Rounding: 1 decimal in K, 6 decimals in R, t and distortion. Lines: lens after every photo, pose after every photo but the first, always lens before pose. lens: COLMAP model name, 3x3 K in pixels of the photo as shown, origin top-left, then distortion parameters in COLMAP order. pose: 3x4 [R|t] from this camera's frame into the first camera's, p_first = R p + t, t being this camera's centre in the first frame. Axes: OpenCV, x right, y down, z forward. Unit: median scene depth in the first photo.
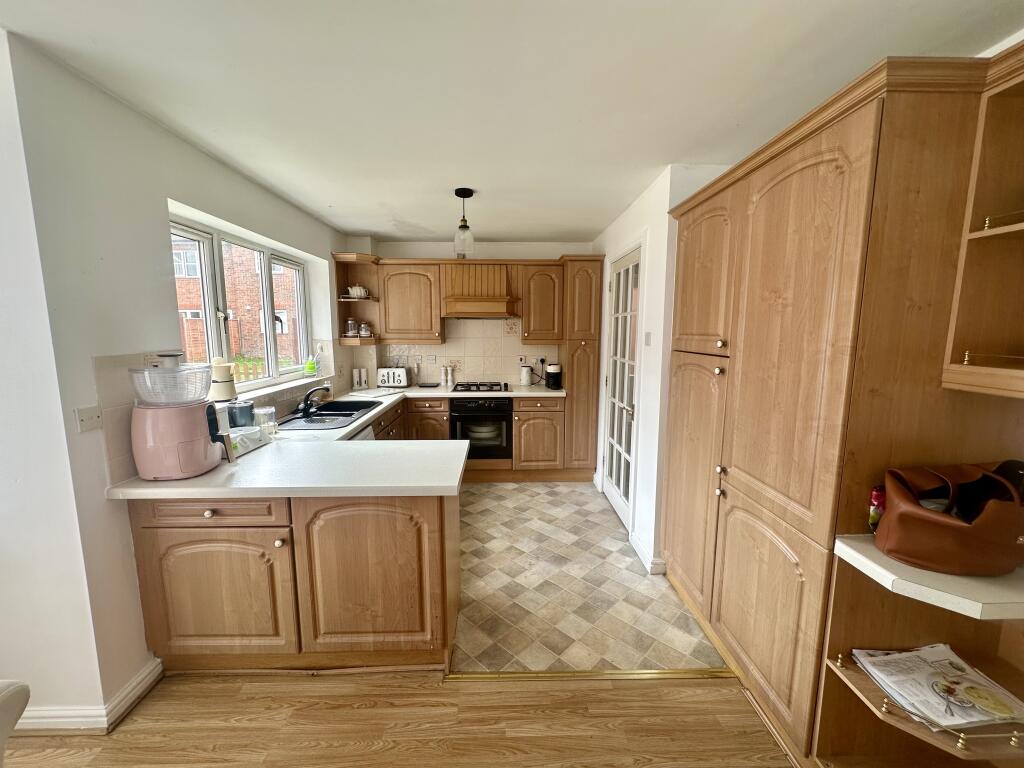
lens RADIAL K [[412.6, 0, 514.1], [0, 412.6, 386.0], [0, 0, 1]] dist [0.000043, -0.000132]
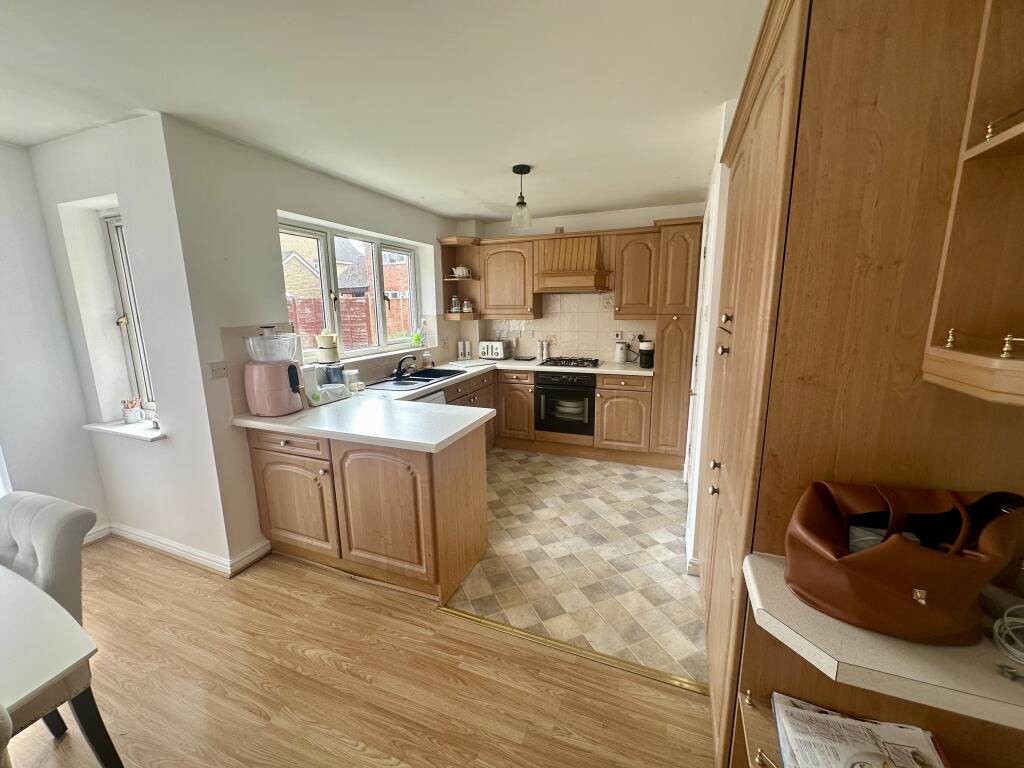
lens RADIAL K [[412.6, 0, 509.3], [0, 412.6, 386.5], [0, 0, 1]] dist [0.000043, -0.000132]
pose [[0.916788, 0.064125, -0.394193, 0.404238], [-0.040426, 0.996856, 0.068142, -0.002491], [0.397324, -0.046536, 0.916498, 0.041016]]
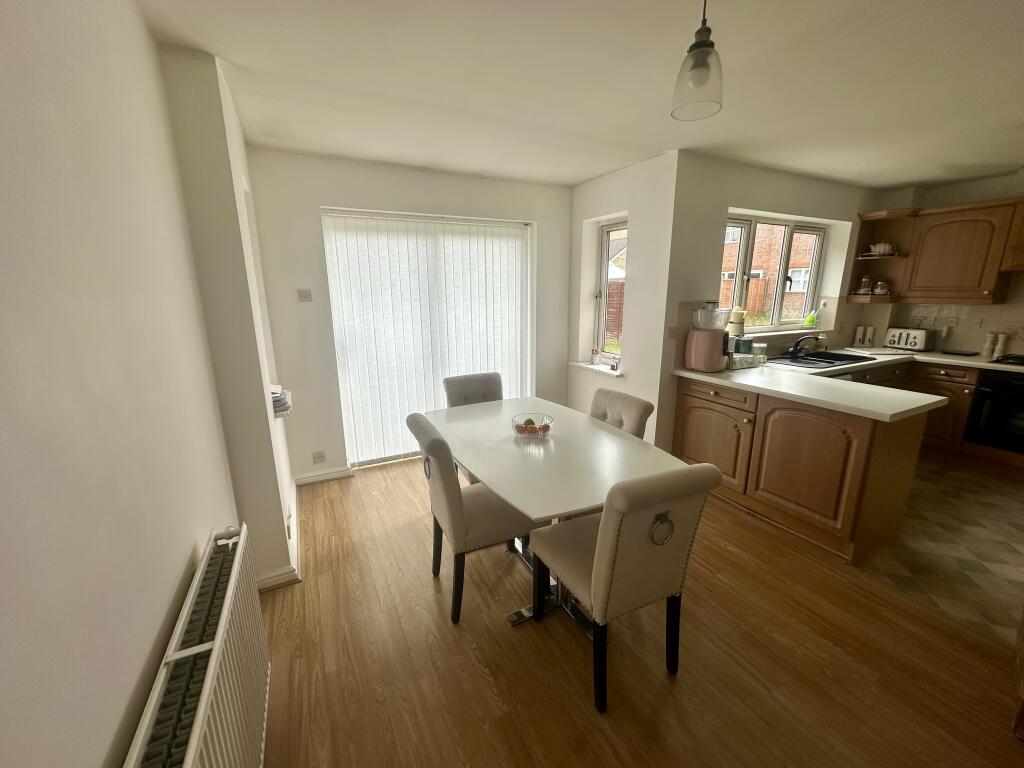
lens RADIAL K [[412.6, 0, 509.5], [0, 412.6, 384.4], [0, 0, 1]] dist [0.000043, -0.000132]
pose [[0.425712, 0.199204, -0.882659, 0.374768], [-0.117905, 0.979362, 0.164162, 0.071390], [0.897144, 0.034184, 0.440413, -0.476742]]
